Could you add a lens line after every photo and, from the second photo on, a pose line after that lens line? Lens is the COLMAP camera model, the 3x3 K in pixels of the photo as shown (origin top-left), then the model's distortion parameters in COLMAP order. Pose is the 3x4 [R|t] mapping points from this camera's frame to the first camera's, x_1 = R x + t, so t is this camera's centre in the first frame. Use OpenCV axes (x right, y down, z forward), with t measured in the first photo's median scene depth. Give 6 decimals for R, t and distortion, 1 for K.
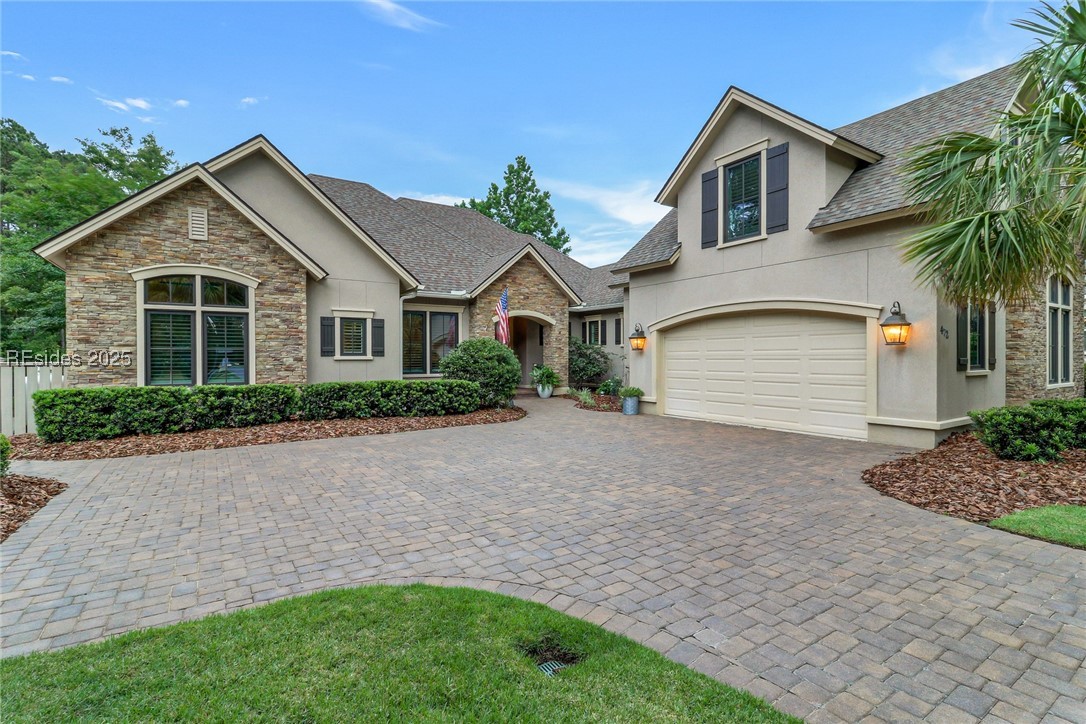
lens RADIAL K [[508.2, 0, 548.6], [0, 508.2, 360.3], [0, 0, 1]] dist [0.023725, -0.014880]
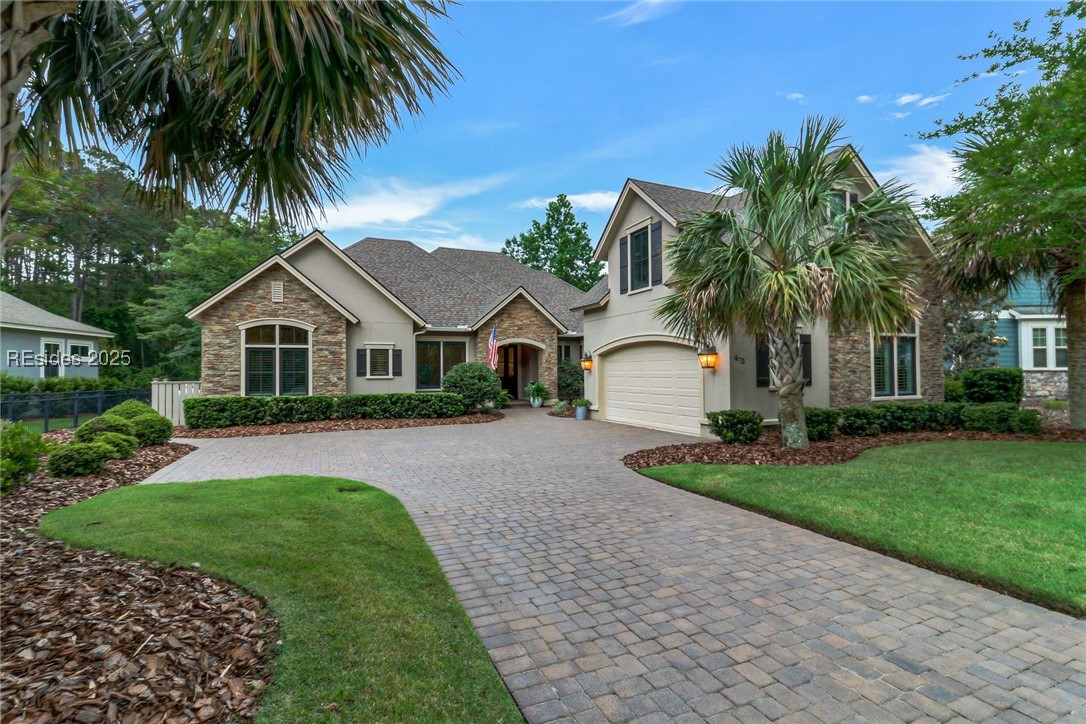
lens RADIAL K [[501.9, 0, 544.4], [0, 501.9, 365.0], [0, 0, 1]] dist [0.015836, -0.000047]
pose [[0.985878, -0.007727, -0.167284, 0.341819], [0.004556, 0.999803, -0.019332, -0.010869], [0.167401, 0.018297, 0.985719, -0.340911]]
